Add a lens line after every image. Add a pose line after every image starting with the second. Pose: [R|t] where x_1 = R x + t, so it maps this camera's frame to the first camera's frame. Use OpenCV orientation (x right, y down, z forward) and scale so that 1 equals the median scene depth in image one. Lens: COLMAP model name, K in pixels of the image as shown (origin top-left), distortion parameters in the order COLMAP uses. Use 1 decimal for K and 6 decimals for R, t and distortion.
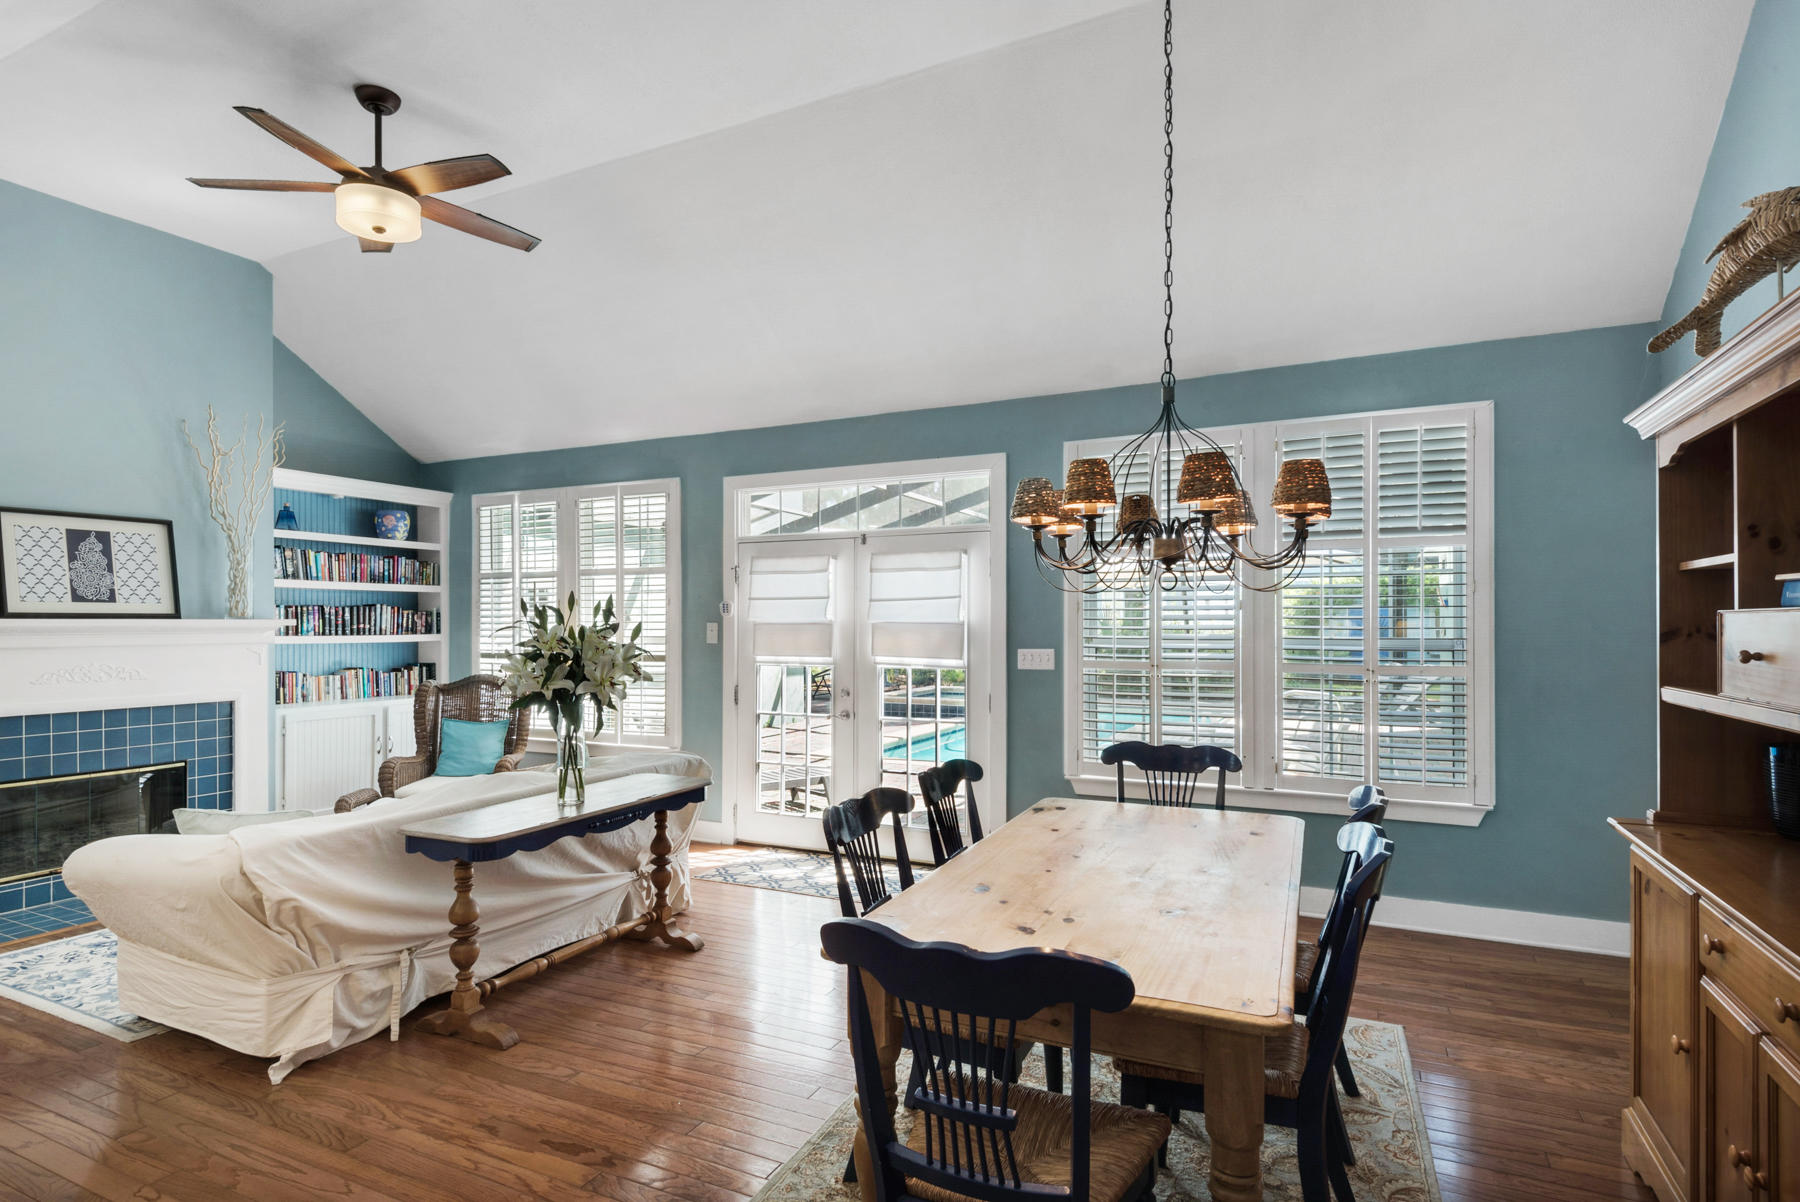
lens RADIAL K [[899.8, 0, 862.5], [0, 899.8, 618.9], [0, 0, 1]] dist [0.023308, -0.008254]
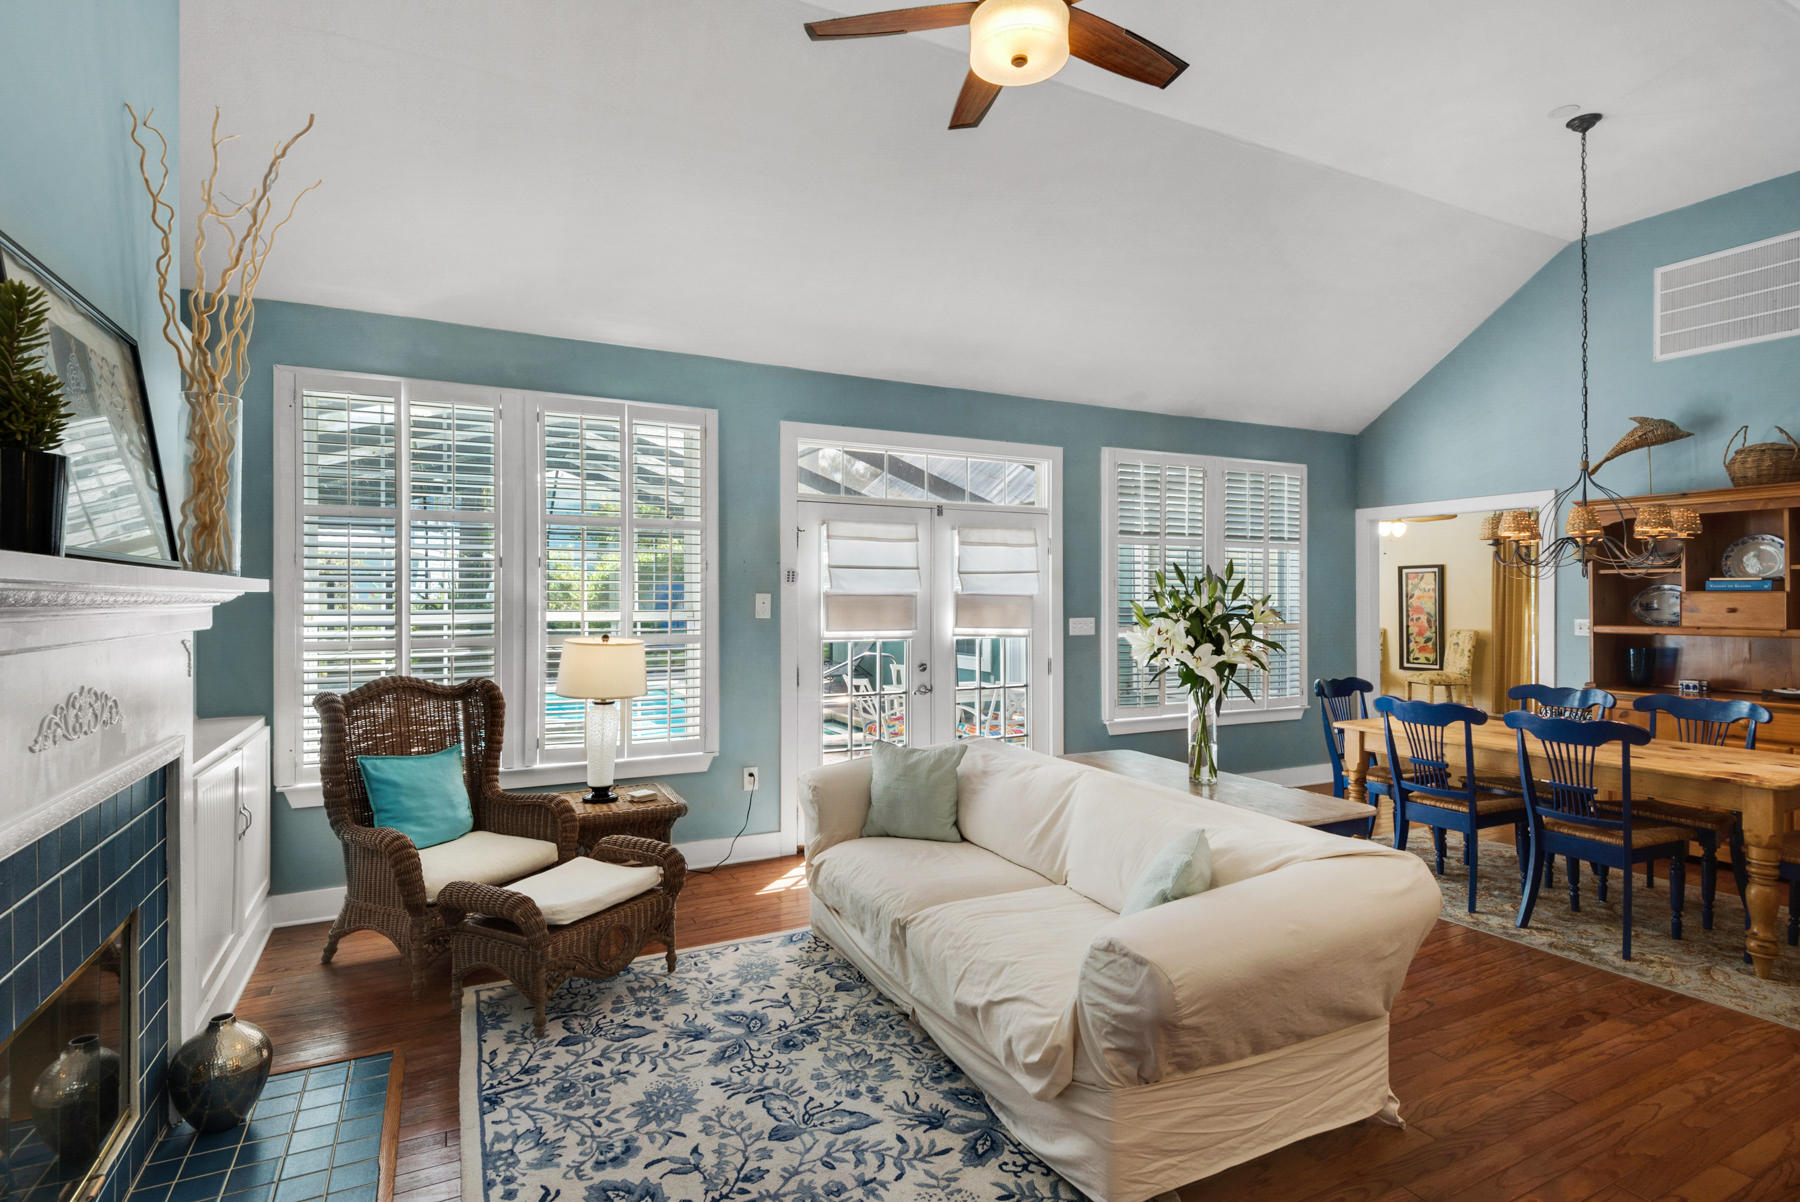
lens RADIAL K [[863.2, 0, 902.0], [0, 863.2, 601.0], [0, 0, 1]] dist [-0.000512, -0.002058]
pose [[0.611186, 0.001145, 0.791486, -0.921744], [-0.007532, 0.999962, 0.004369, 0.008562], [-0.791451, -0.008632, 0.611171, 0.530350]]
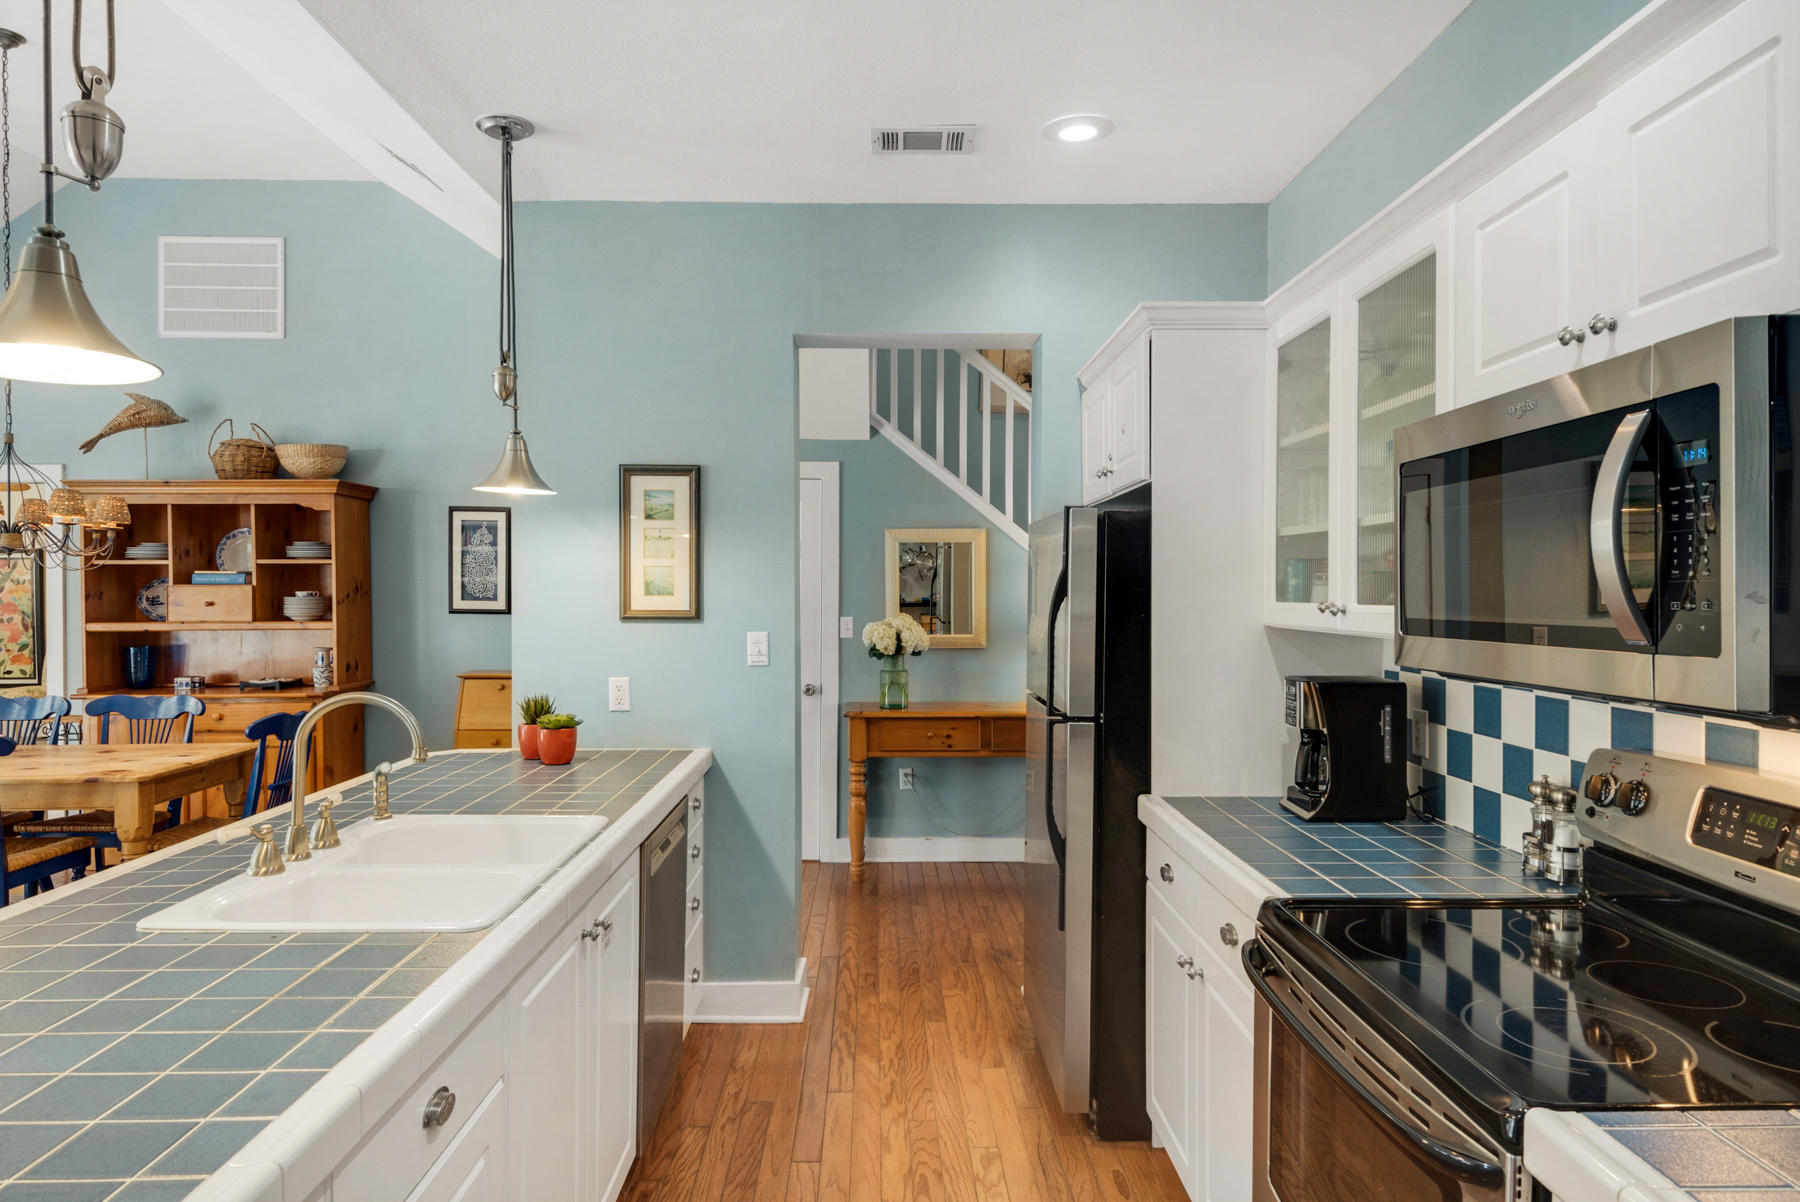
lens RADIAL K [[1088.9, 0, 891.9], [0, 1088.9, 599.2], [0, 0, 1]] dist [-0.003587, -0.002787]
pose [[-0.460933, -0.003290, 0.887429, -1.002689], [-0.000216, 0.999994, 0.003595, 0.006612], [-0.887435, 0.001466, -0.460931, 0.279327]]
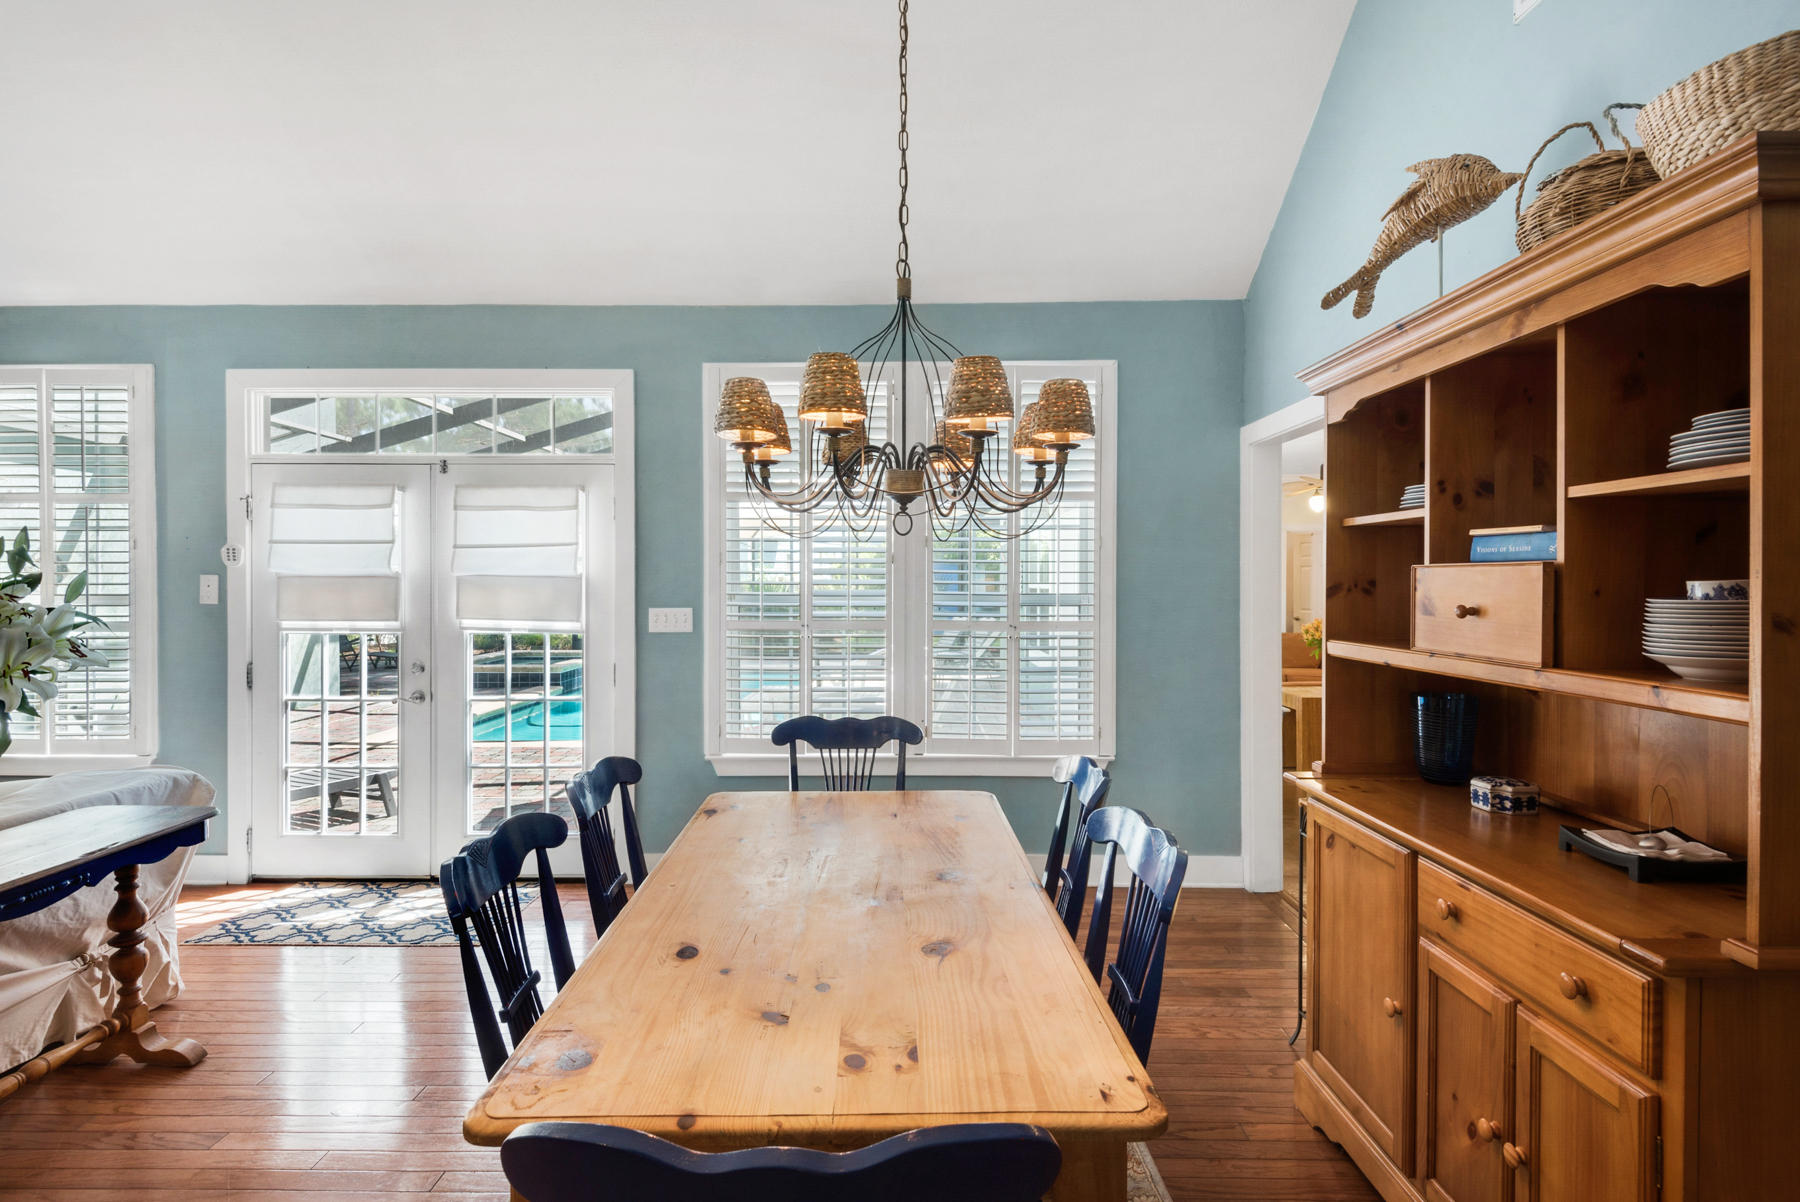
lens RADIAL K [[970.5, 0, 847.0], [0, 970.5, 593.0], [0, 0, 1]] dist [0.009404, -0.009220]
pose [[0.911986, -0.002753, 0.410212, -0.029673], [-0.005306, 0.999815, 0.018507, 0.002129], [-0.410187, -0.019054, 0.911802, 0.121547]]
